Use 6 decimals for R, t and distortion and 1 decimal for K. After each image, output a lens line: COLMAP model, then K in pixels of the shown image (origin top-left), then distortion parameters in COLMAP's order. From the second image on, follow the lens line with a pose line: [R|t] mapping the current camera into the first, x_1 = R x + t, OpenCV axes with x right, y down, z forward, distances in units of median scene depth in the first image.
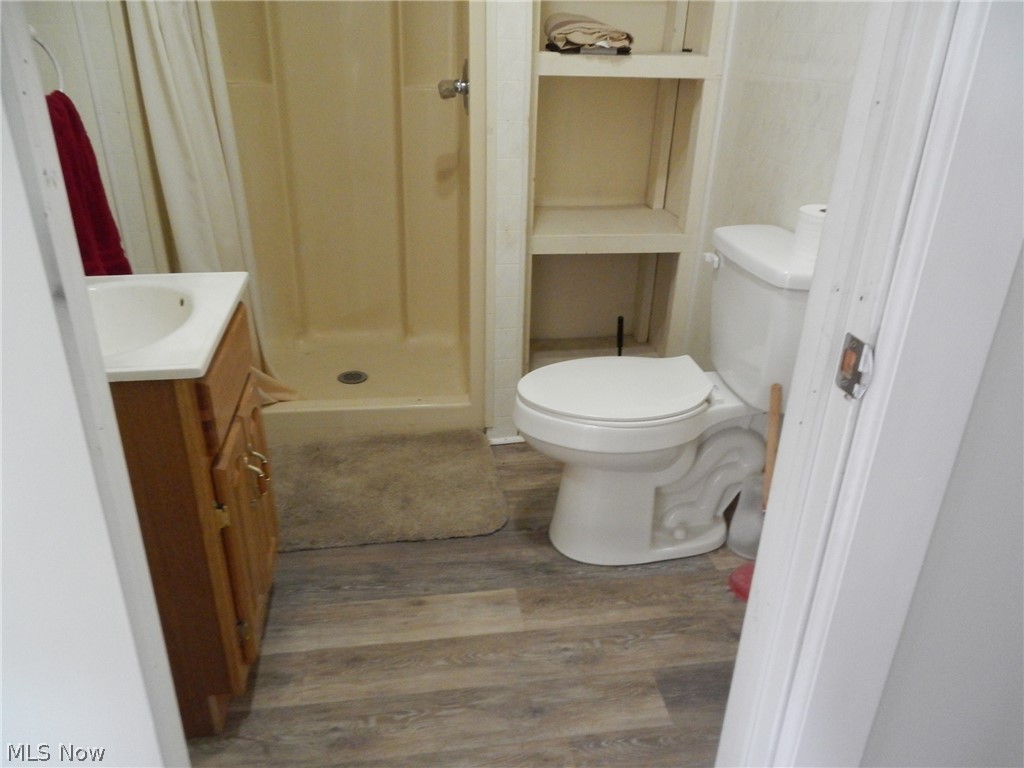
lens RADIAL K [[757.0, 0, 509.2], [0, 757.0, 382.2], [0, 0, 1]] dist [0.001404, 0.001436]
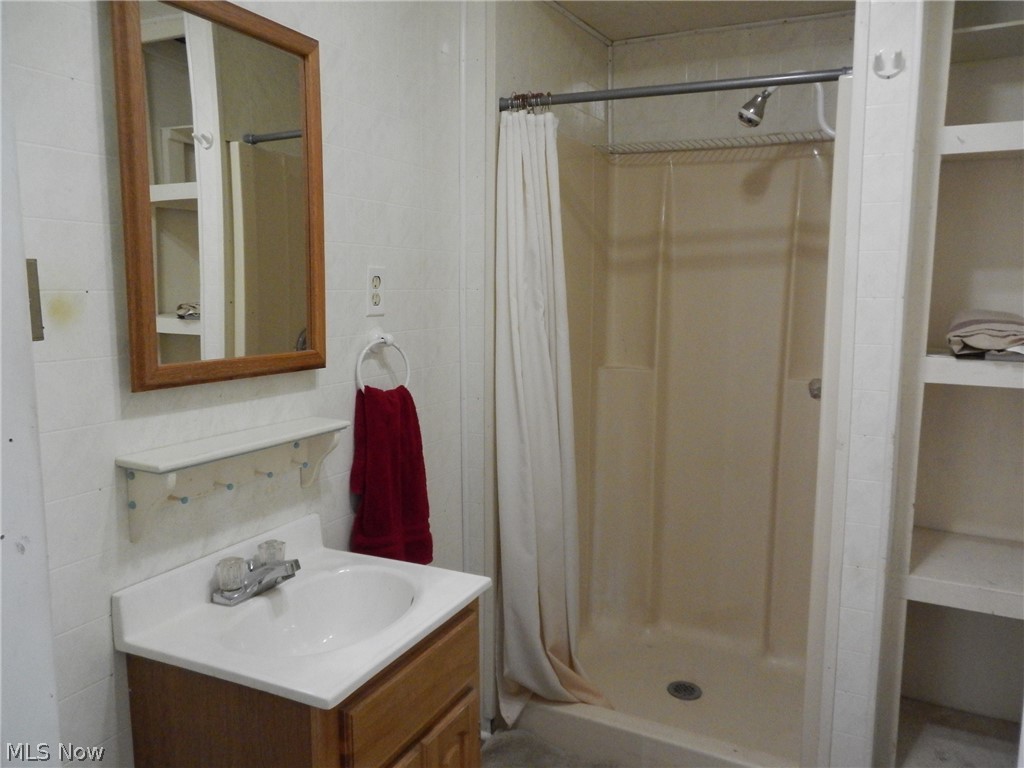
lens RADIAL K [[757.0, 0, 512.5], [0, 757.0, 383.2], [0, 0, 1]] dist [0.001404, 0.001436]
pose [[0.816000, 0.052209, -0.575689, 0.145848], [-0.231139, 0.942300, -0.242167, -0.105804], [0.529828, 0.330673, 0.780985, 0.132266]]
